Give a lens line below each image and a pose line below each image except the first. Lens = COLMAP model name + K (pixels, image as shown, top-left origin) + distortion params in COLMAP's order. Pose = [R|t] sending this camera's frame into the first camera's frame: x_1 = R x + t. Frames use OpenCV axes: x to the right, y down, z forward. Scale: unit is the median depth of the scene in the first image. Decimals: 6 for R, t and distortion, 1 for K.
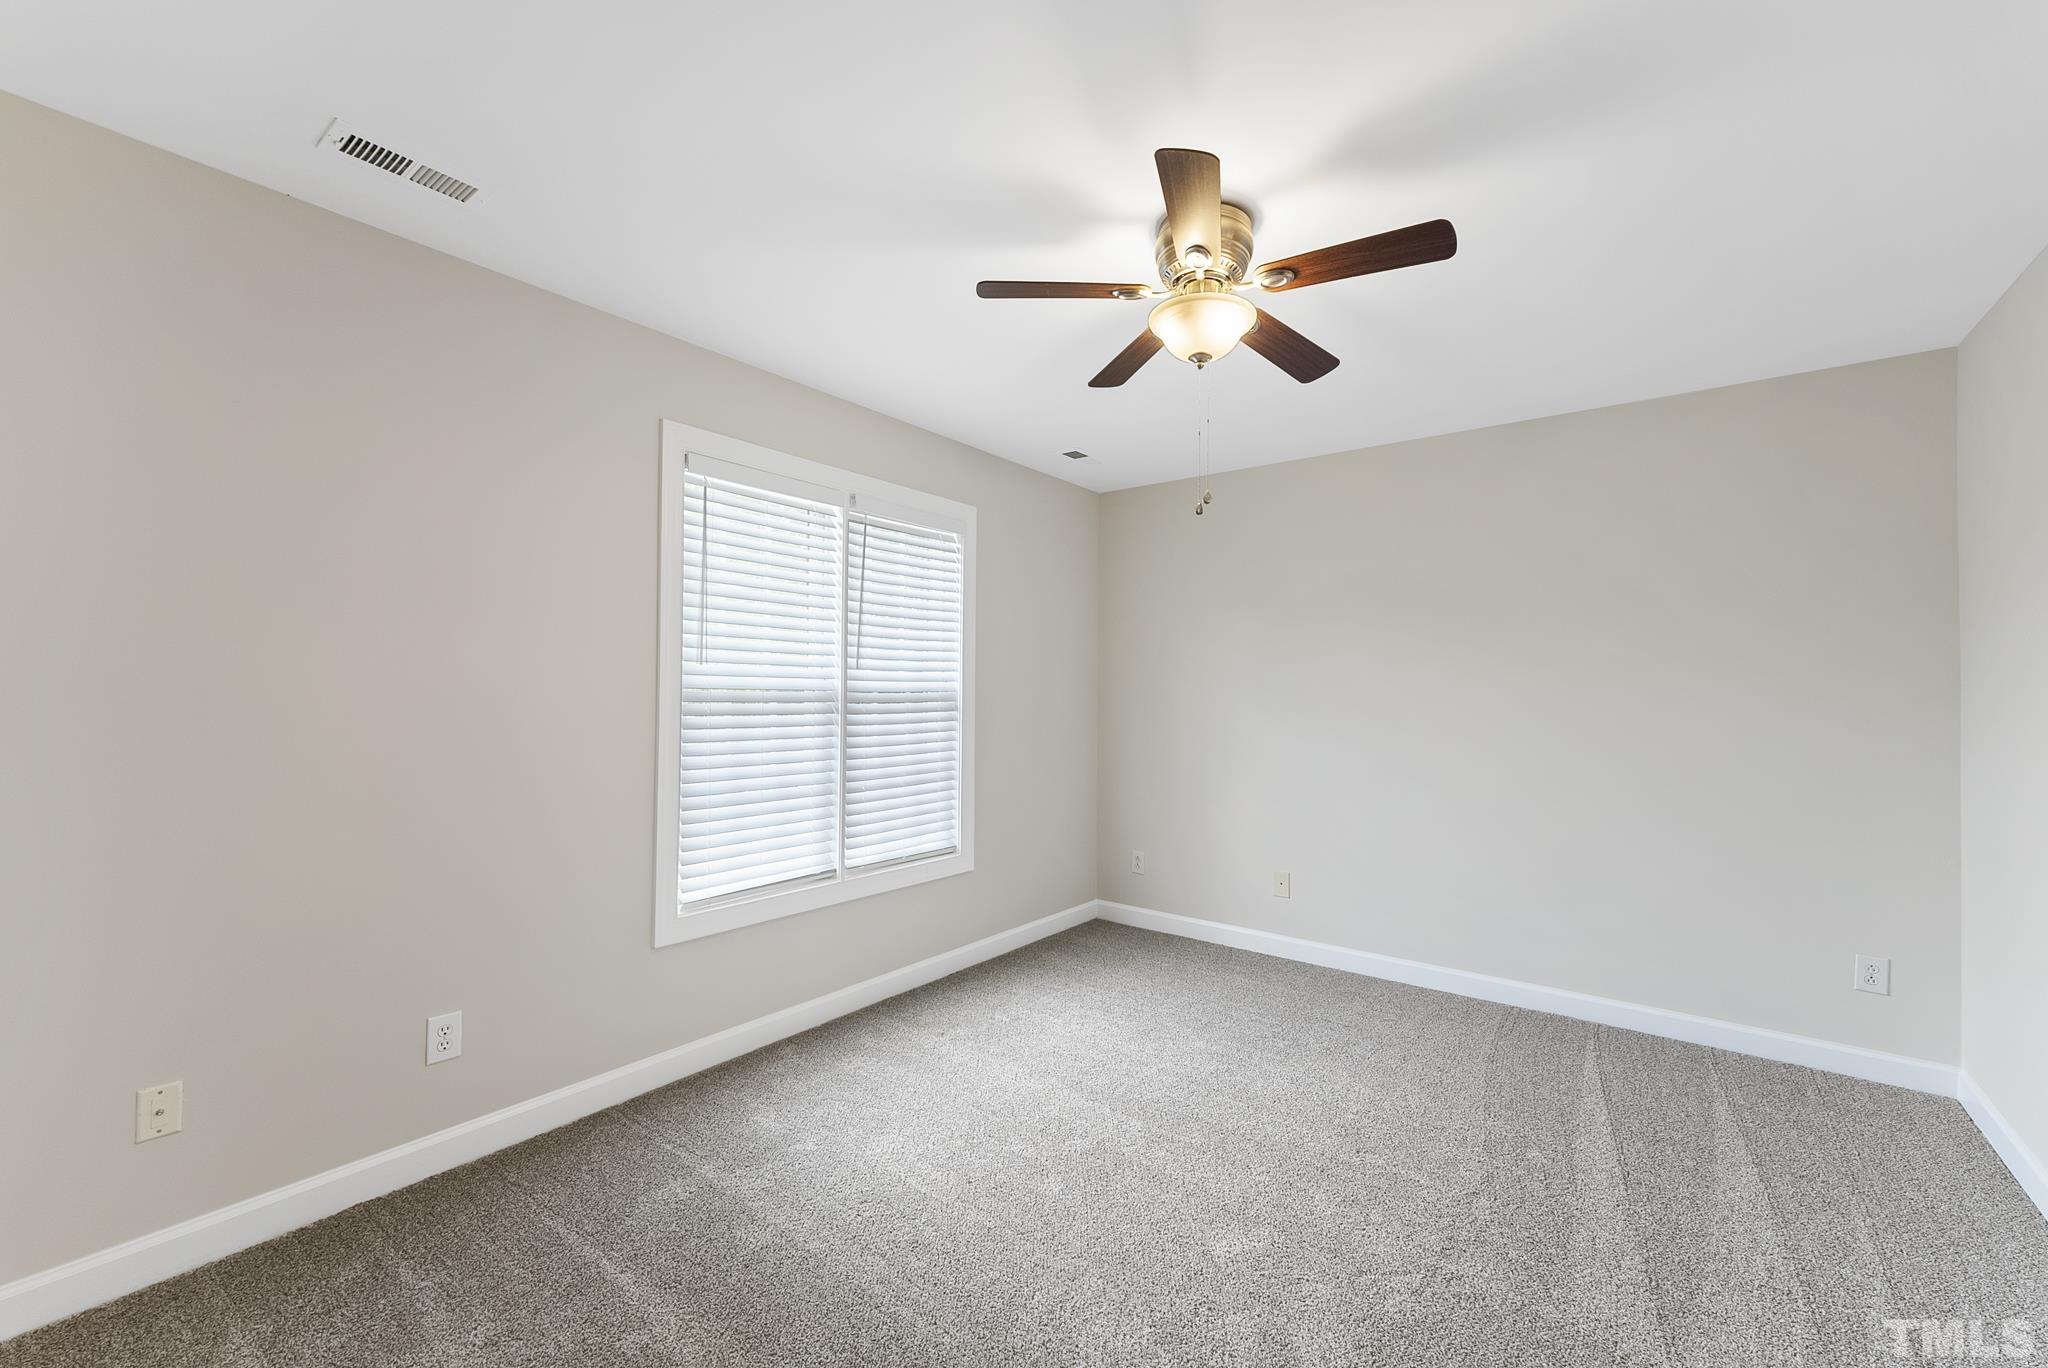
lens RADIAL K [[827.4, 0, 987.6], [0, 827.4, 700.1], [0, 0, 1]] dist [-0.001885, 0.000852]
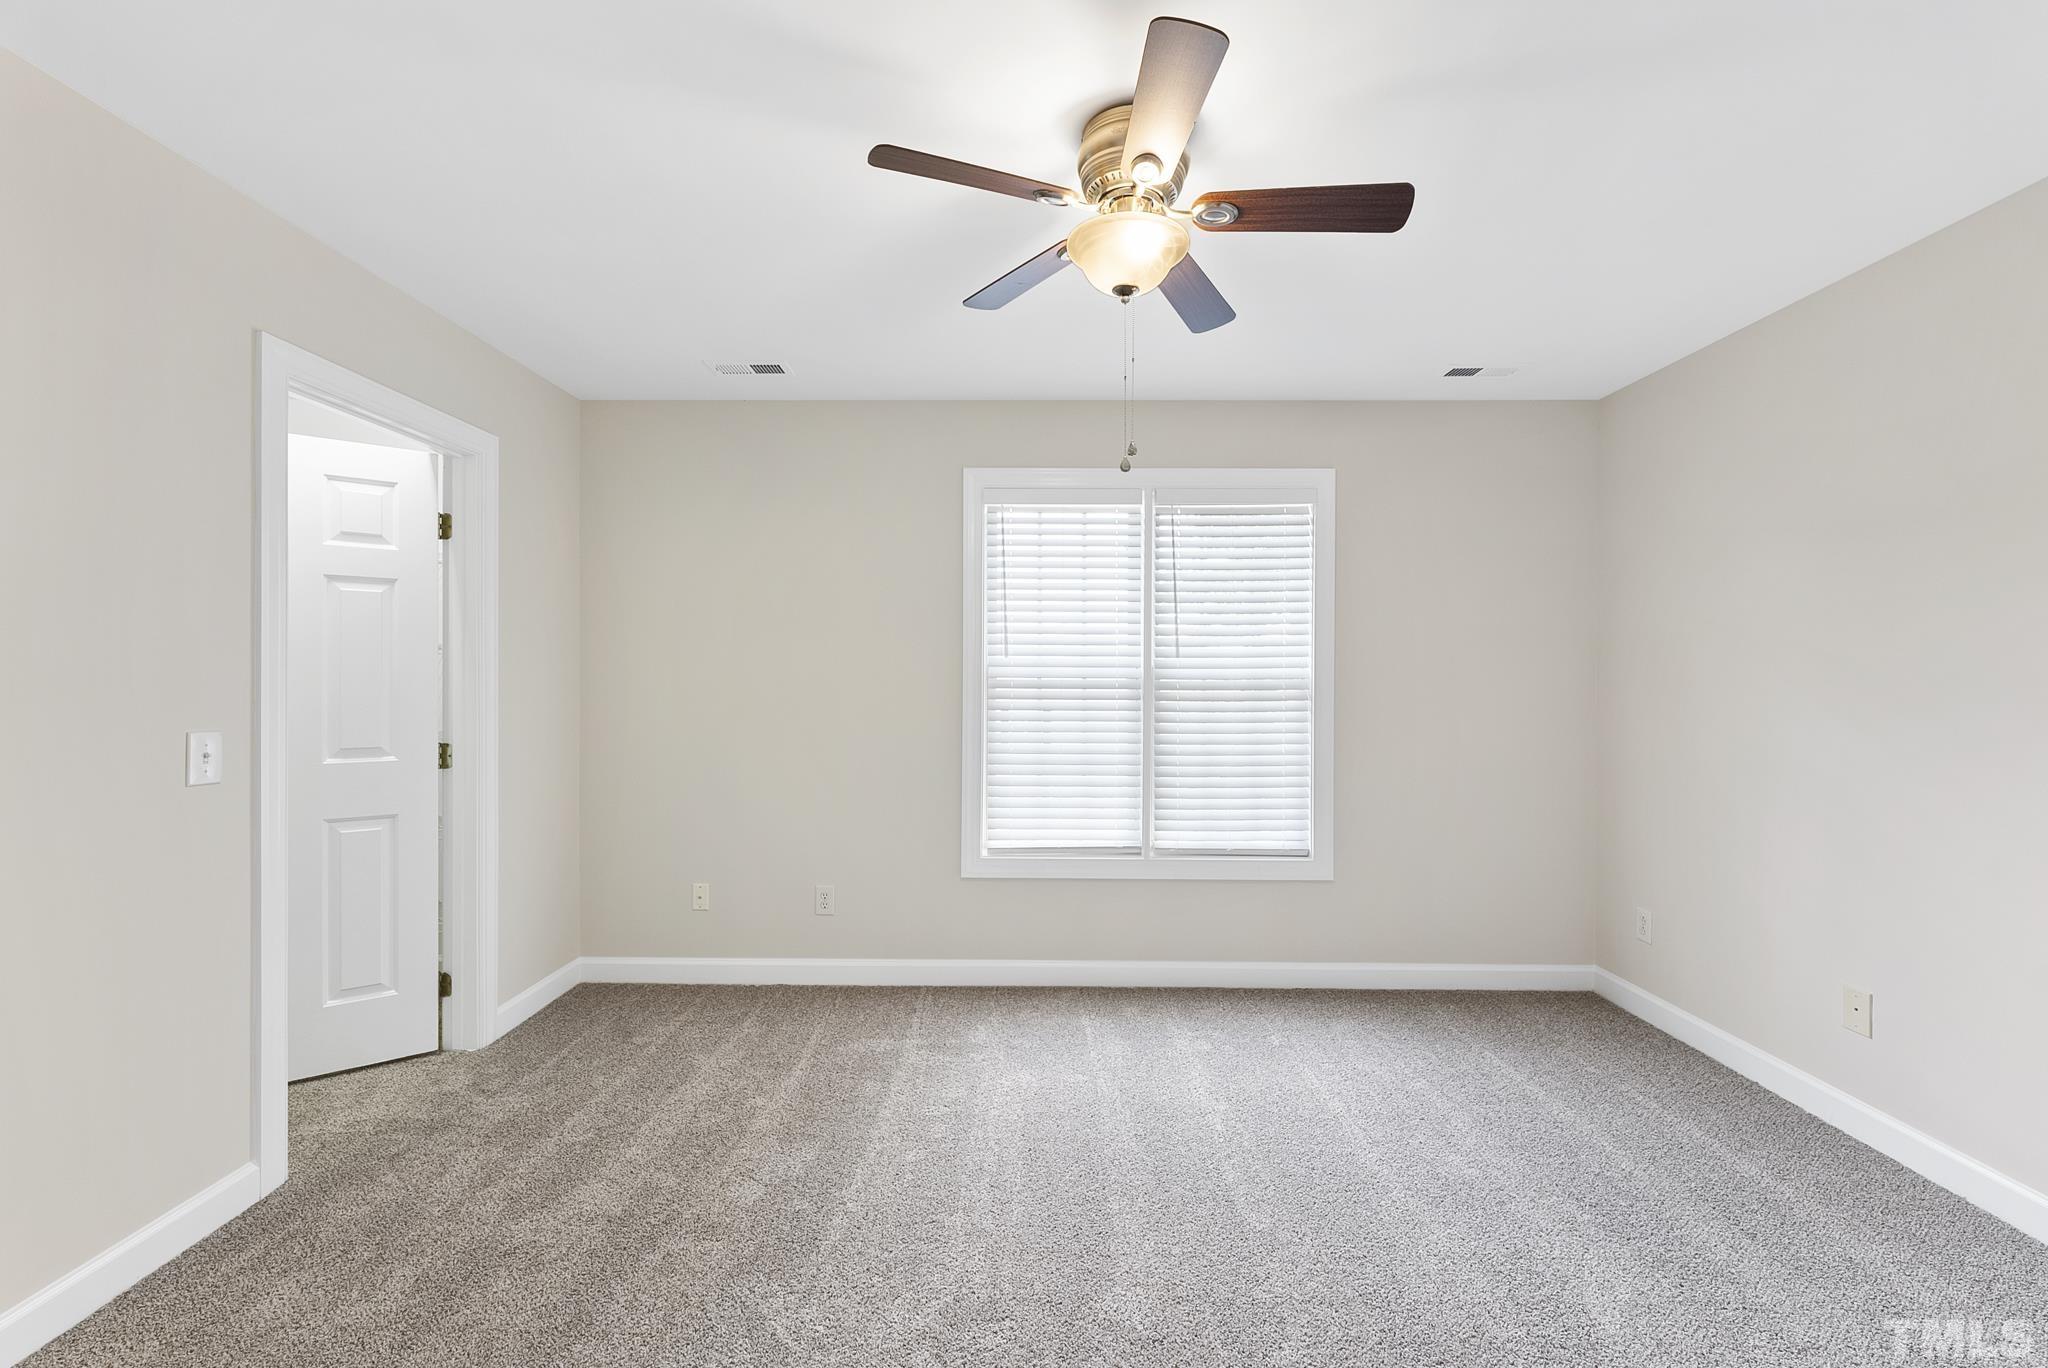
lens RADIAL K [[827.4, 0, 1041.9], [0, 827.4, 699.5], [0, 0, 1]] dist [-0.001885, 0.000852]
pose [[0.608318, 0.009899, -0.793632, 0.576888], [-0.004515, 0.999949, 0.009012, 0.006966], [0.793681, -0.001899, 0.608331, 0.255263]]
